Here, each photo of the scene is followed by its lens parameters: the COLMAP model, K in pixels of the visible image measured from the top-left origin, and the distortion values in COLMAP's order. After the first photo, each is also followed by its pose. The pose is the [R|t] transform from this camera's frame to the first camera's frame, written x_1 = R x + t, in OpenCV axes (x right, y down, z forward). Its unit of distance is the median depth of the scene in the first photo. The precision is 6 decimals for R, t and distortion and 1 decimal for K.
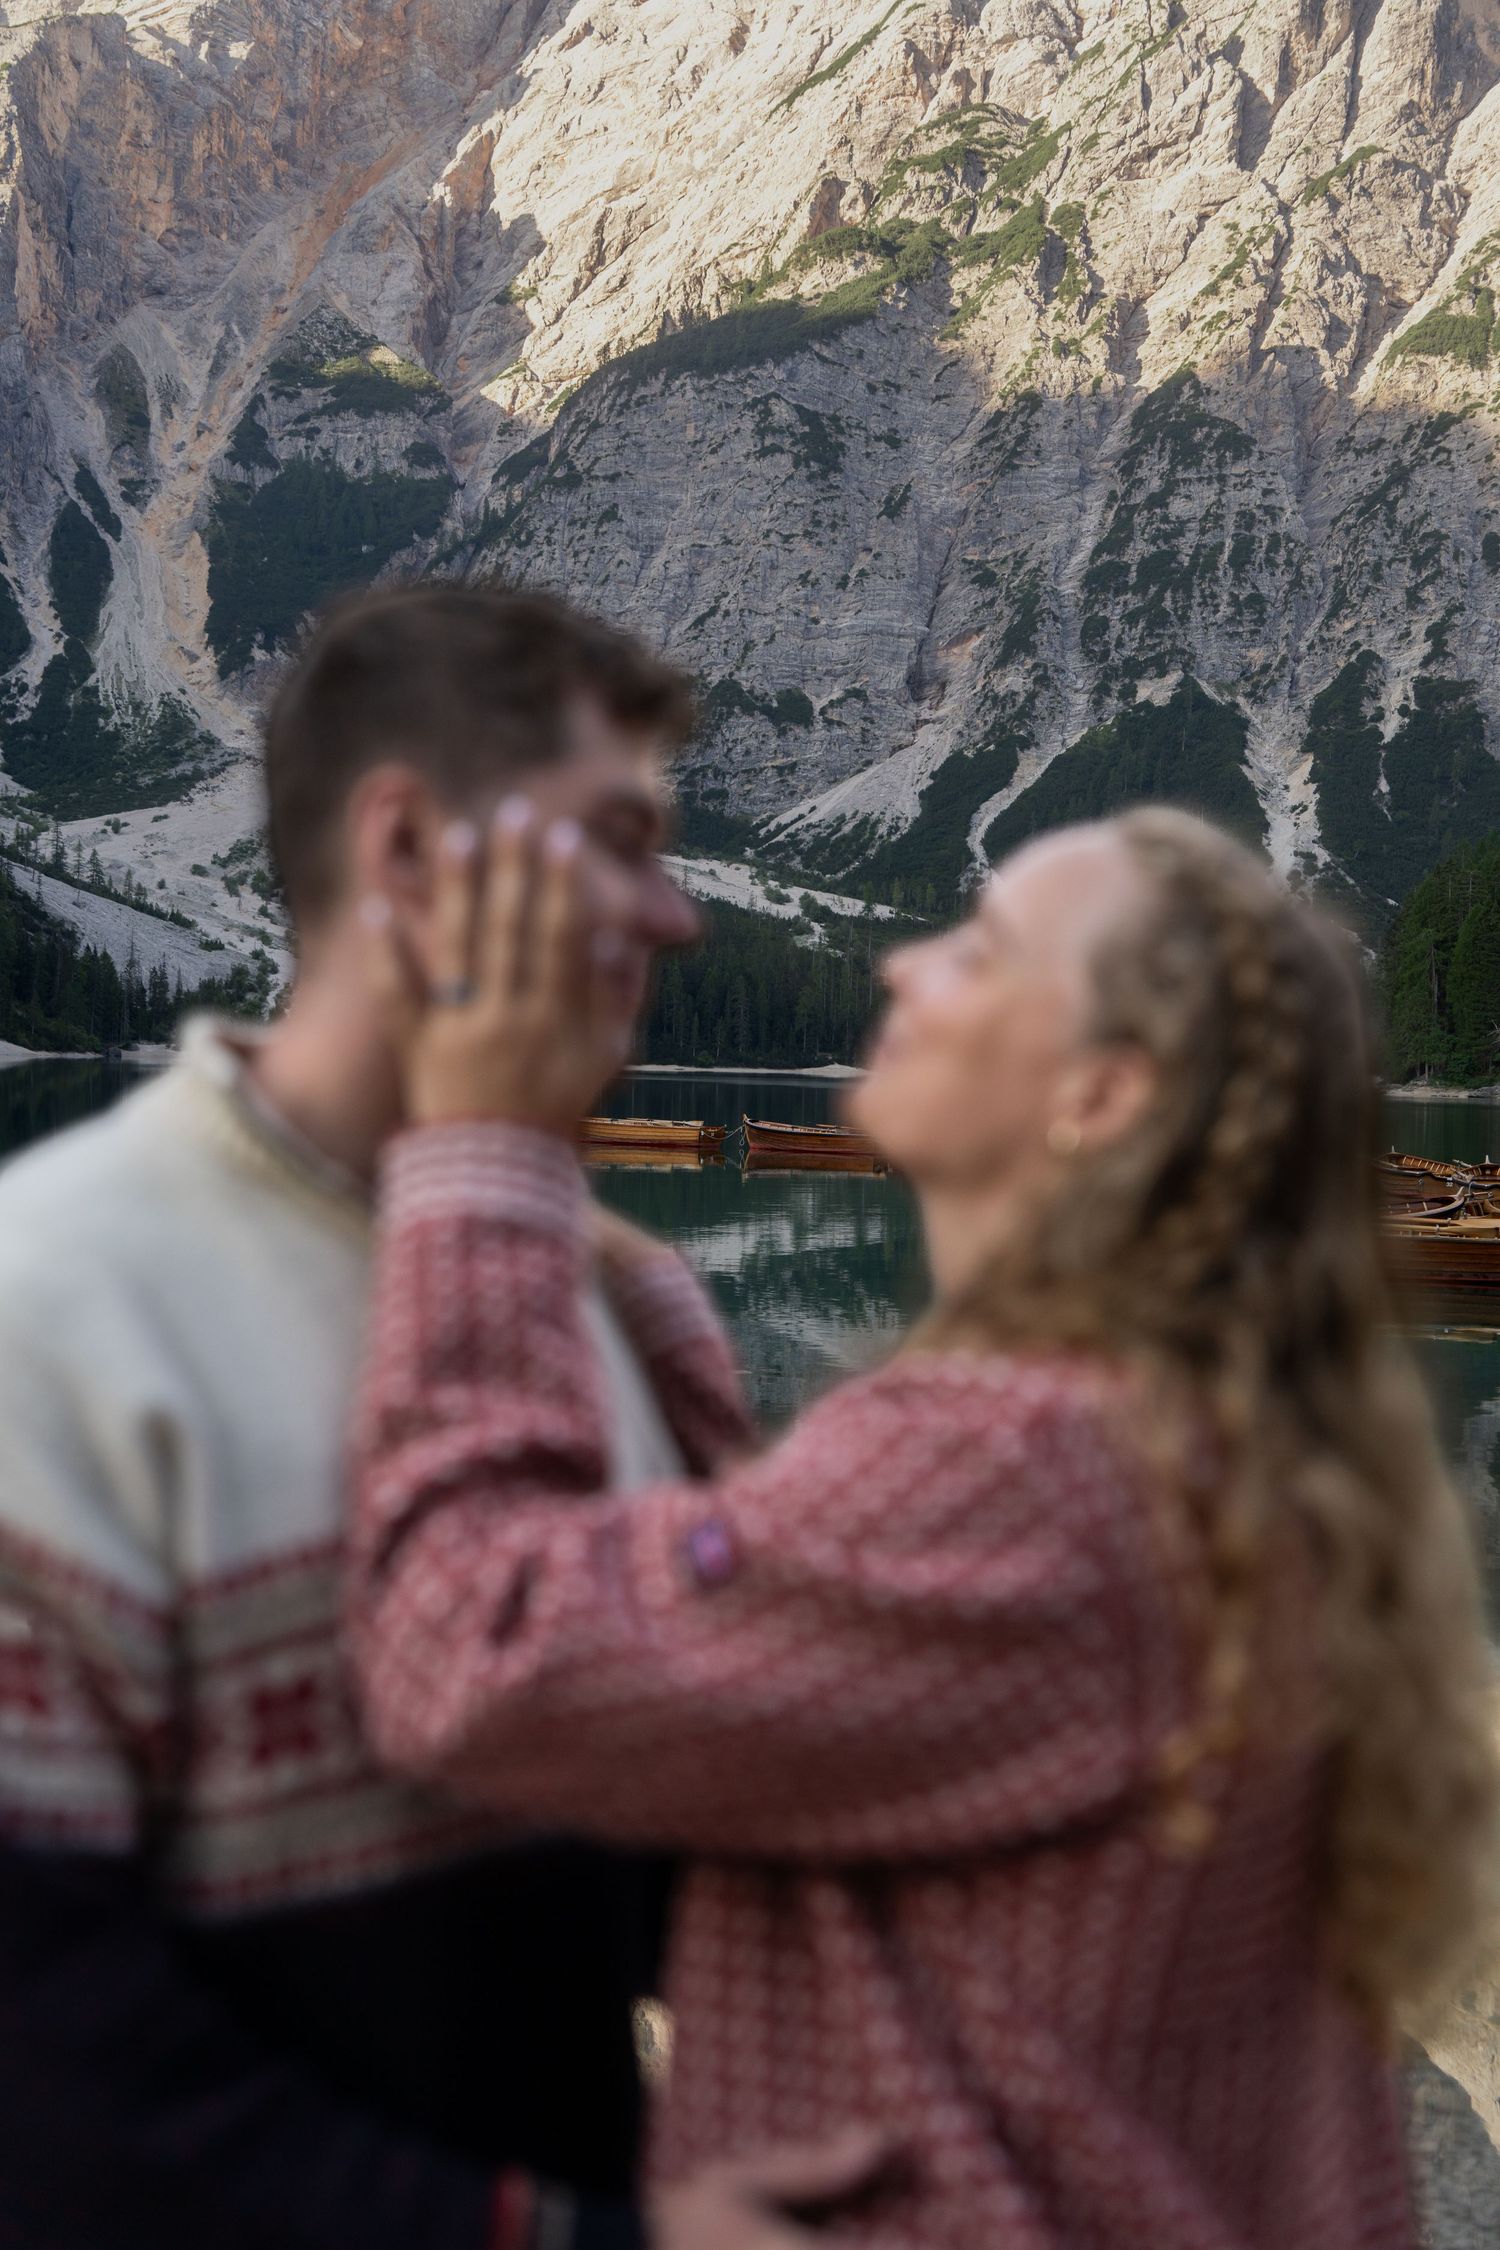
lens RADIAL K [[3393.9, 0, 750.0], [0, 3393.9, 1125.0], [0, 0, 1]] dist [0.193364, 0.009826]
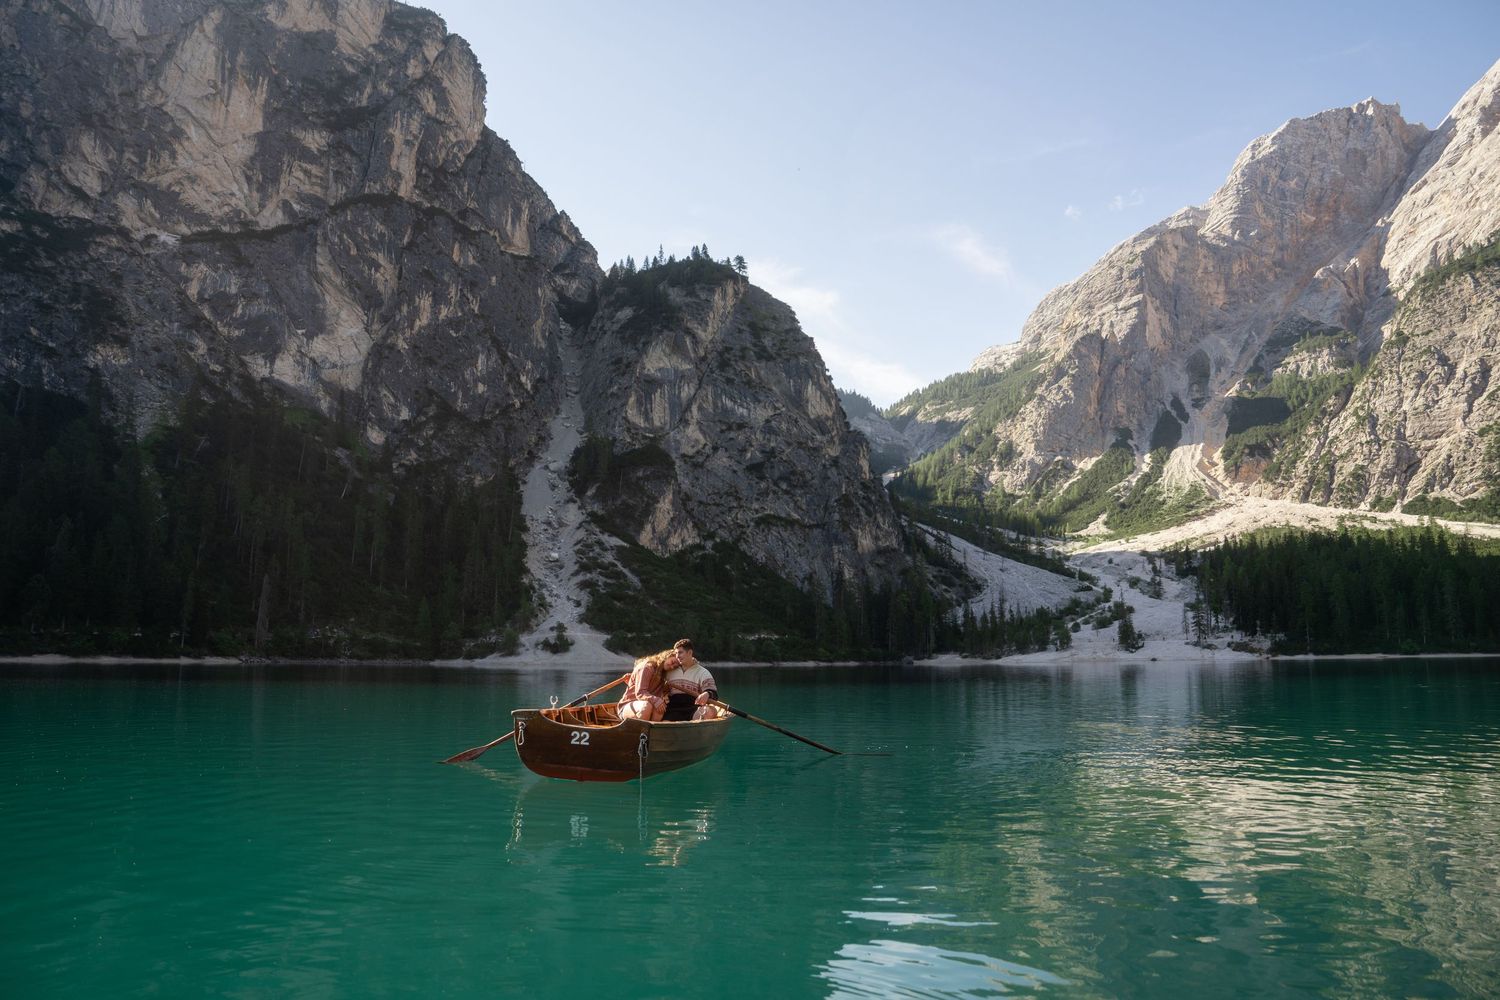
lens RADIAL K [[1064.3, 0, 750.0], [0, 1064.3, 500.0], [0, 0, 1]] dist [-0.094574, 0.075571]
pose [[0.762639, -0.129611, -0.633705, 0.023826], [0.016411, 0.983280, -0.181359, -0.005285], [0.646616, 0.127912, 0.752015, 0.356401]]
